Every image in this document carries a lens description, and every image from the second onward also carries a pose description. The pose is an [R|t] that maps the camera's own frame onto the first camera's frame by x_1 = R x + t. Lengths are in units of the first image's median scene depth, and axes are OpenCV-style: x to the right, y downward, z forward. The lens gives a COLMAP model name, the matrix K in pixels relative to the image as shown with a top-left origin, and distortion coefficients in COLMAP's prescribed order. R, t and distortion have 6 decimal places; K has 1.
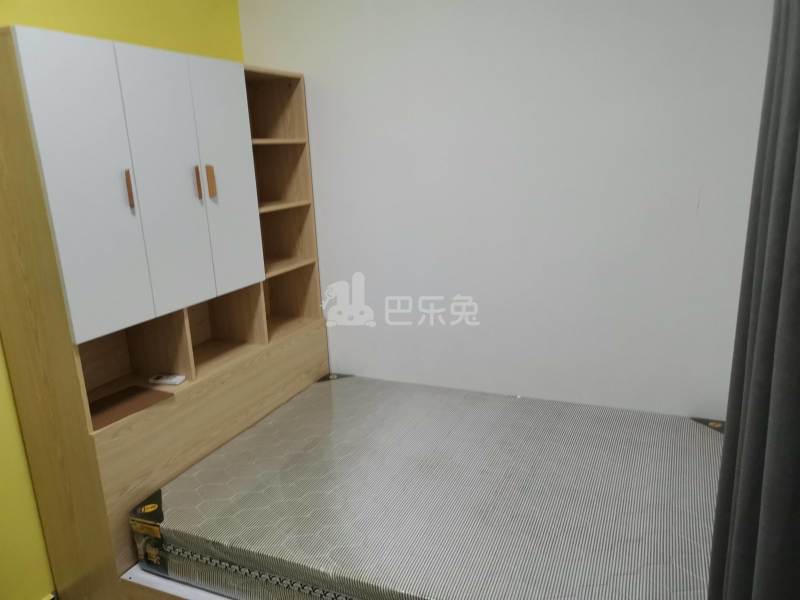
lens RADIAL K [[594.9, 0, 400.0], [0, 594.9, 300.0], [0, 0, 1]] dist [-0.000563, -0.000098]
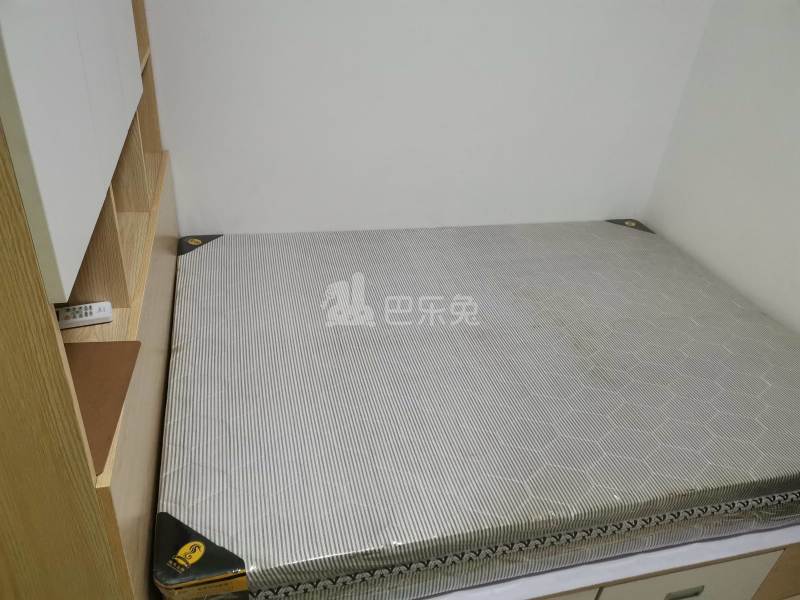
lens RADIAL K [[594.9, 0, 400.0], [0, 594.9, 300.0], [0, 0, 1]] dist [-0.000563, -0.000098]
pose [[0.779848, -0.231250, 0.581687, -0.404668], [0.043747, 0.947122, 0.317878, -0.012564], [-0.624438, -0.222449, 0.748728, 0.417695]]
